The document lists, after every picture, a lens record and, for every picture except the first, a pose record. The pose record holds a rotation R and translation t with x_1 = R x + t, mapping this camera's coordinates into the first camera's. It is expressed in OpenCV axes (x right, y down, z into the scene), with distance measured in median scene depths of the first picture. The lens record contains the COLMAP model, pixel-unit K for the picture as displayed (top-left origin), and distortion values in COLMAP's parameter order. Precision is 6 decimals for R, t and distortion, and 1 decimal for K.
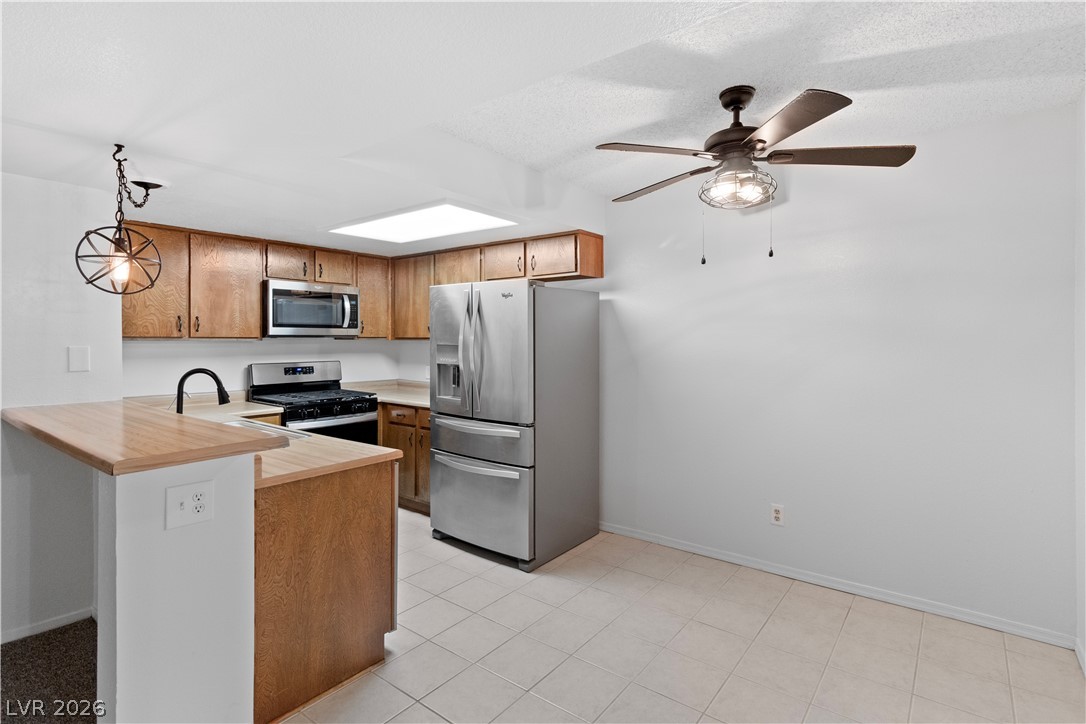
lens RADIAL K [[526.9, 0, 548.9], [0, 526.9, 342.2], [0, 0, 1]] dist [0.003883, 0.000452]
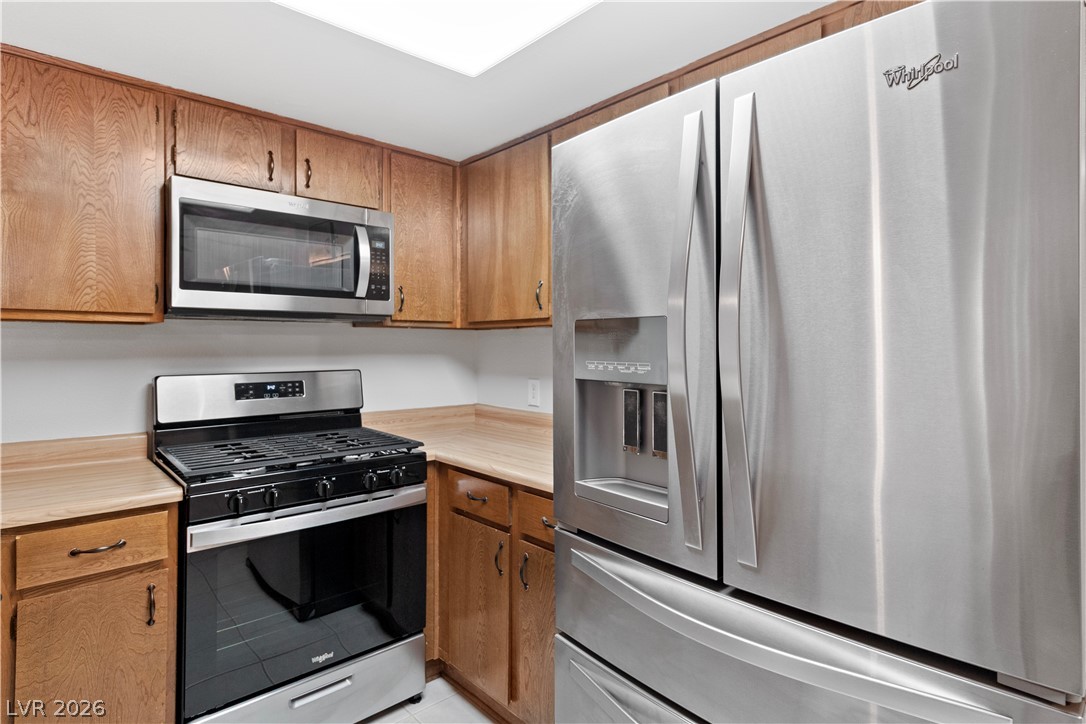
lens RADIAL K [[562.9, 0, 552.5], [0, 562.9, 344.3], [0, 0, 1]] dist [0.004511, 0.000450]
pose [[0.986404, -0.004348, -0.164279, -0.156590], [0.002659, 0.999941, -0.010502, 0.021371], [0.164315, 0.009923, 0.986358, 0.606322]]
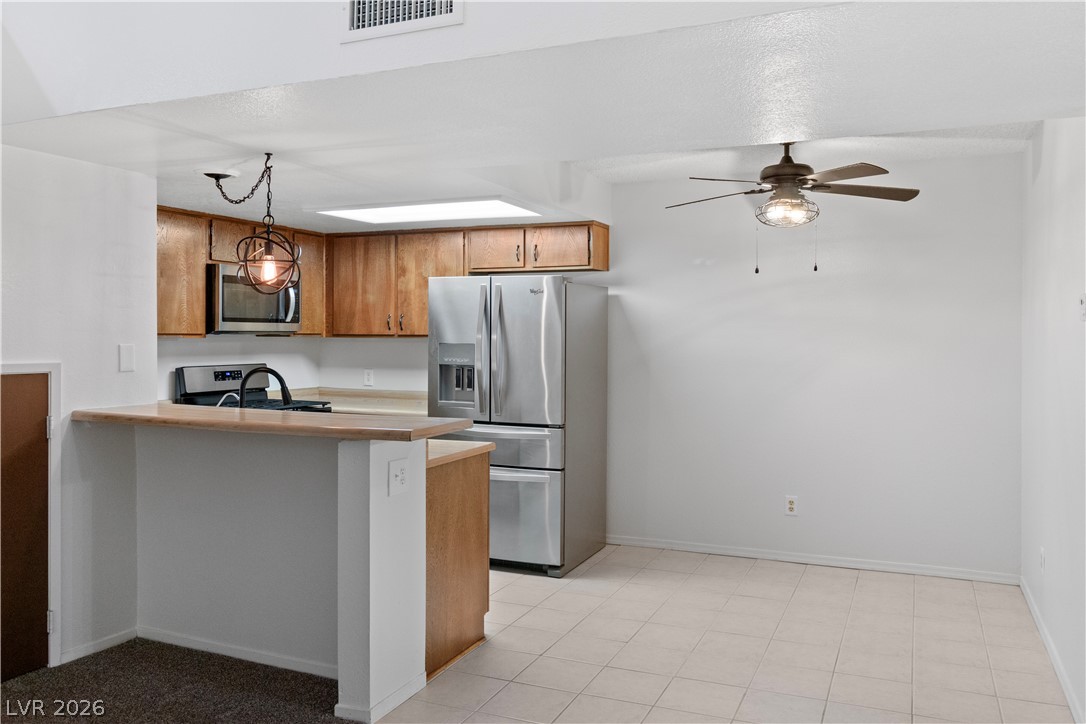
lens RADIAL K [[833.7, 0, 550.1], [0, 833.7, 342.9], [0, 0, 1]] dist [-0.007831, -0.000216]
pose [[0.969665, 0.001119, 0.244435, -0.346064], [-0.001921, 0.999994, 0.003040, -0.000225], [-0.244430, -0.003417, 0.969661, -0.385384]]
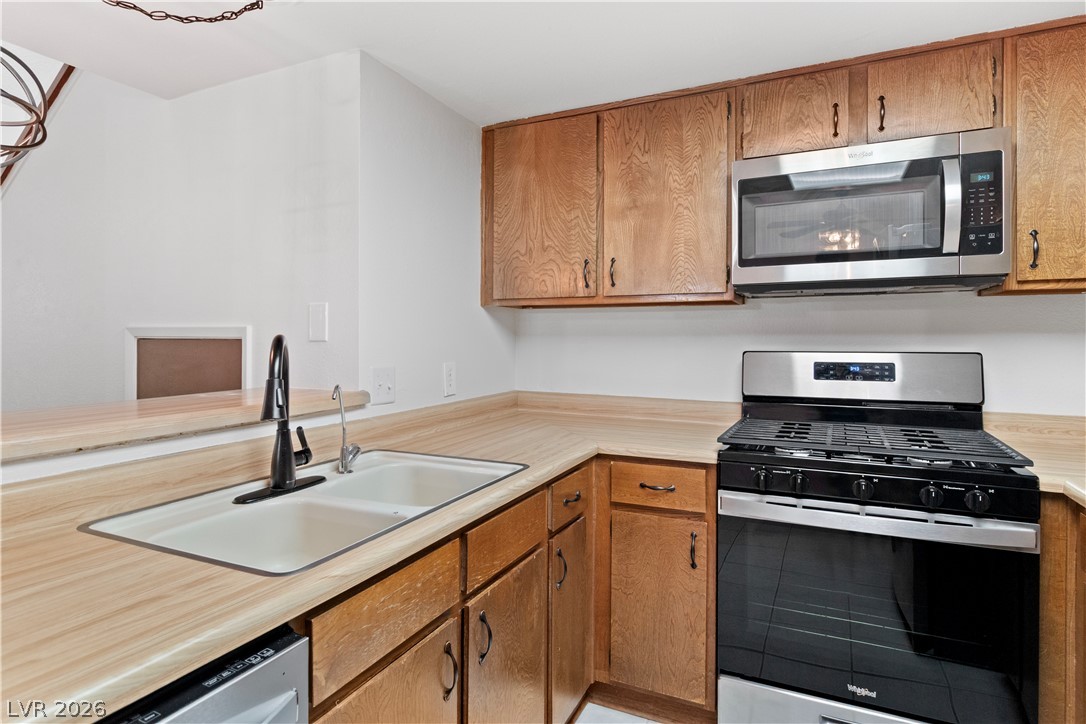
lens RADIAL K [[585.6, 0, 548.0], [0, 585.6, 342.7], [0, 0, 1]] dist [-0.001579, 0.000746]
pose [[0.218520, 0.001597, -0.975831, -0.077174], [-0.006124, 0.999981, 0.000266, 0.036311], [0.975813, 0.005918, 0.218525, 0.737283]]
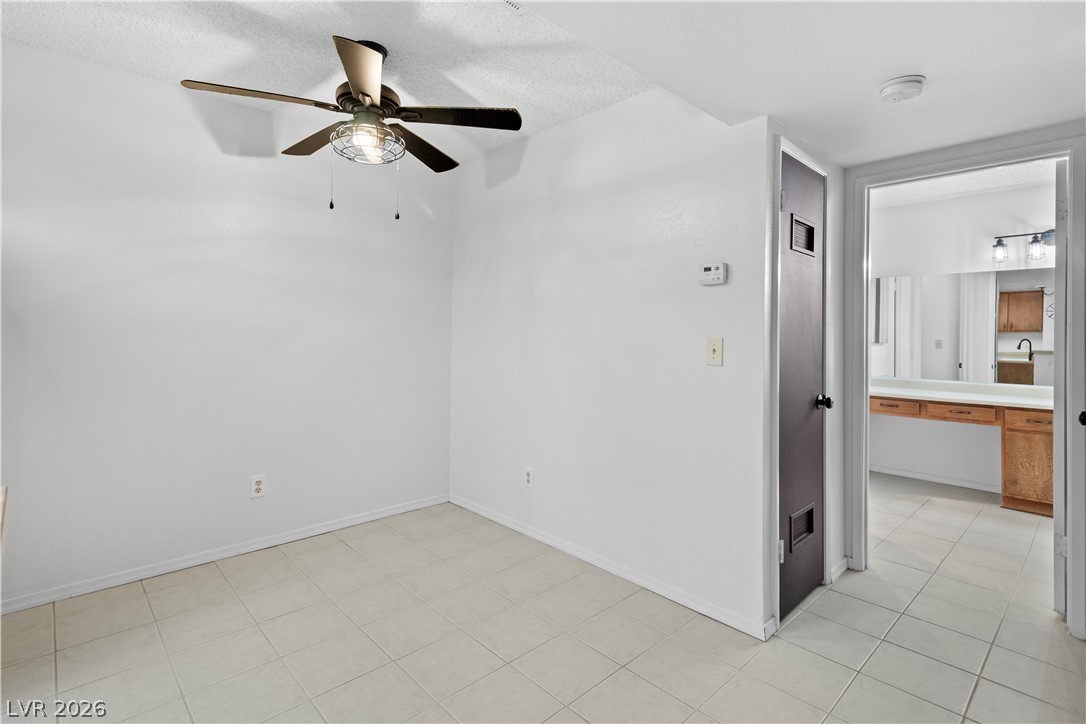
lens RADIAL K [[535.8, 0, 543.9], [0, 535.8, 322.8], [0, 0, 1]] dist [0.000013, -0.000008]
pose [[0.161753, 0.006238, 0.986812, -0.336630], [-0.009811, 0.999941, -0.004713, 0.029427], [-0.986783, -0.008919, 0.161804, 0.276463]]
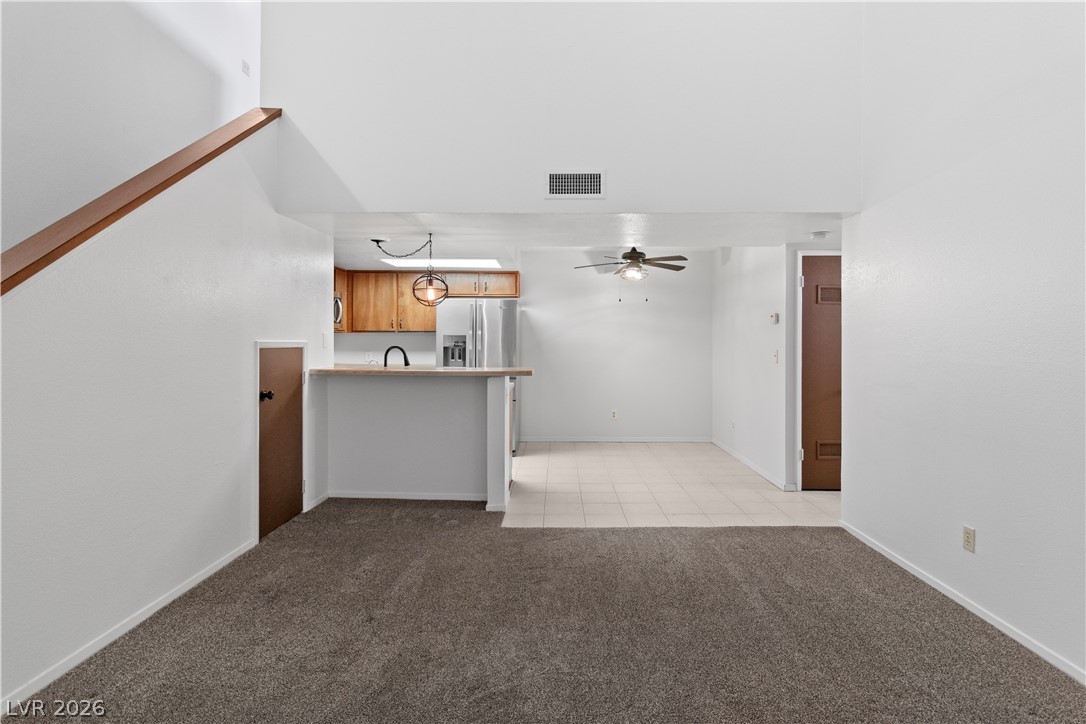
lens RADIAL K [[542.4, 0, 547.4], [0, 542.4, 342.3], [0, 0, 1]] dist [0.004536, 0.000700]
pose [[0.807779, -0.000148, 0.589485, -0.866154], [-0.000261, 1.000000, 0.000609, 0.024448], [-0.589485, -0.000646, 0.807779, -0.499101]]
